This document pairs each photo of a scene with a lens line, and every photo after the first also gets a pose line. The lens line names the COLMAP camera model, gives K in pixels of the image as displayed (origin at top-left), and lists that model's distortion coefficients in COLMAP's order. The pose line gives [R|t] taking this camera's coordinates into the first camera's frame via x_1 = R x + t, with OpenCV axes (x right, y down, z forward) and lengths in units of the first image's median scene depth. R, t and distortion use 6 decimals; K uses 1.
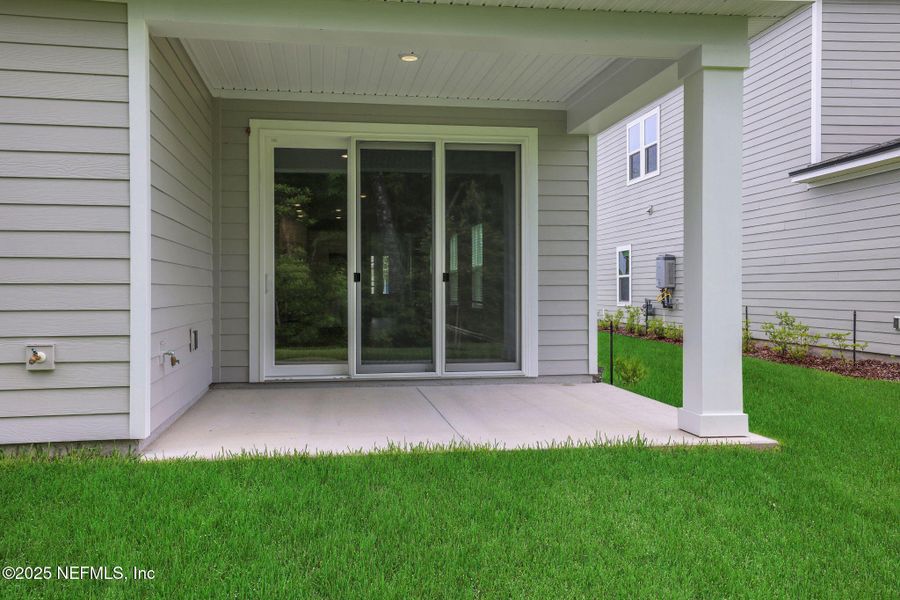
lens RADIAL K [[837.3, 0, 450.0], [0, 837.3, 300.0], [0, 0, 1]] dist [0.006168, 0.001845]
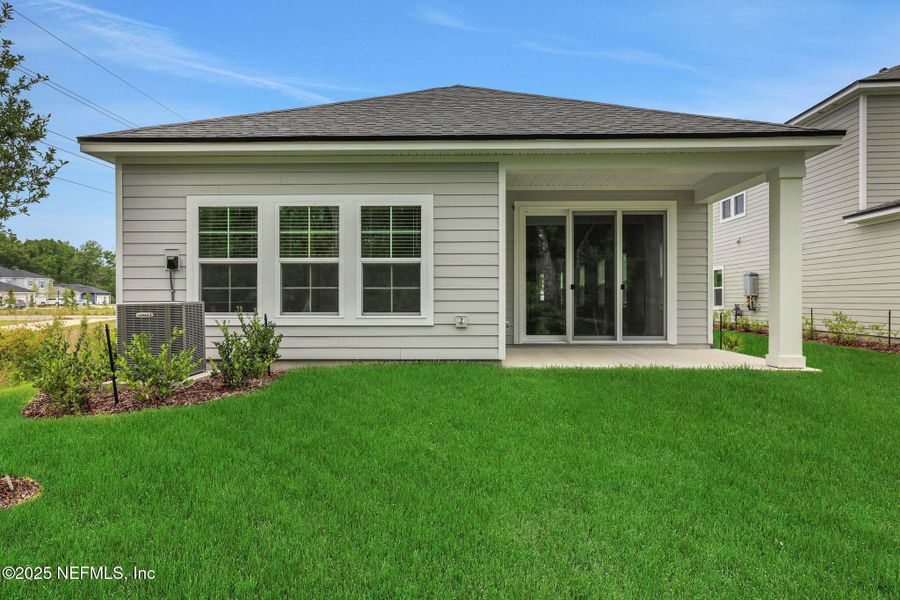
lens RADIAL K [[637.7, 0, 450.0], [0, 637.7, 300.0], [0, 0, 1]] dist [0.001706, 0.006215]
pose [[0.983469, 0.003363, -0.181043, -0.073847], [-0.005406, 0.999927, -0.010790, 0.010367], [0.180993, 0.011591, 0.983416, -0.239834]]
